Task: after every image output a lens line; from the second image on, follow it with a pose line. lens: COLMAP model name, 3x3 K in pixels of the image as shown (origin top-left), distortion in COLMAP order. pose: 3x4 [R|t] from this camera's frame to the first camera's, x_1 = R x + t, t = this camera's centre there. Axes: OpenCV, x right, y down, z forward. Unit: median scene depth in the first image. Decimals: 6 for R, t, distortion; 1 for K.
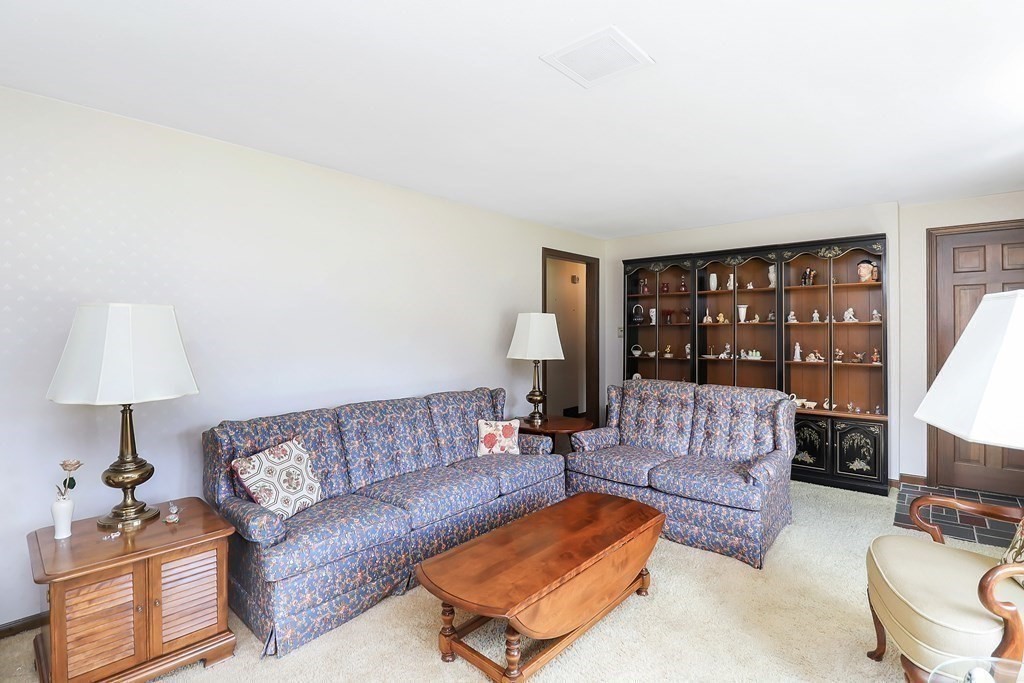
lens RADIAL K [[483.5, 0, 513.3], [0, 483.5, 331.6], [0, 0, 1]] dist [0.004474, 0.002112]
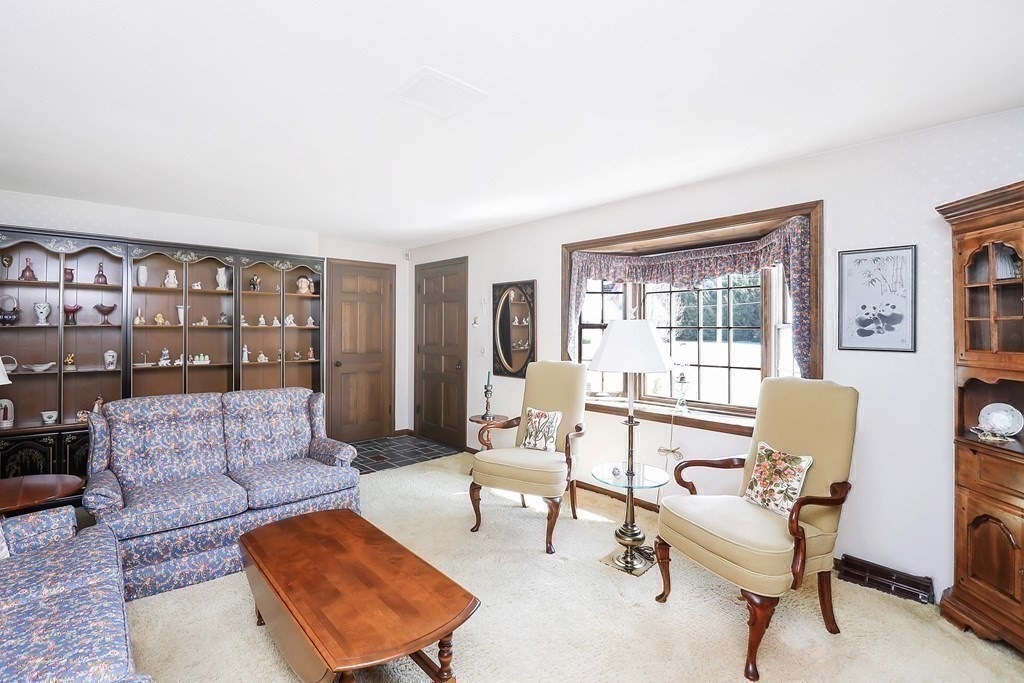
lens RADIAL K [[483.5, 0, 513.0], [0, 483.5, 339.5], [0, 0, 1]] dist [0.004474, 0.002112]
pose [[0.131089, -0.014403, 0.991266, -0.415960], [0.002818, 0.999896, 0.014155, -0.002538], [-0.991367, 0.000938, 0.131116, 0.312191]]
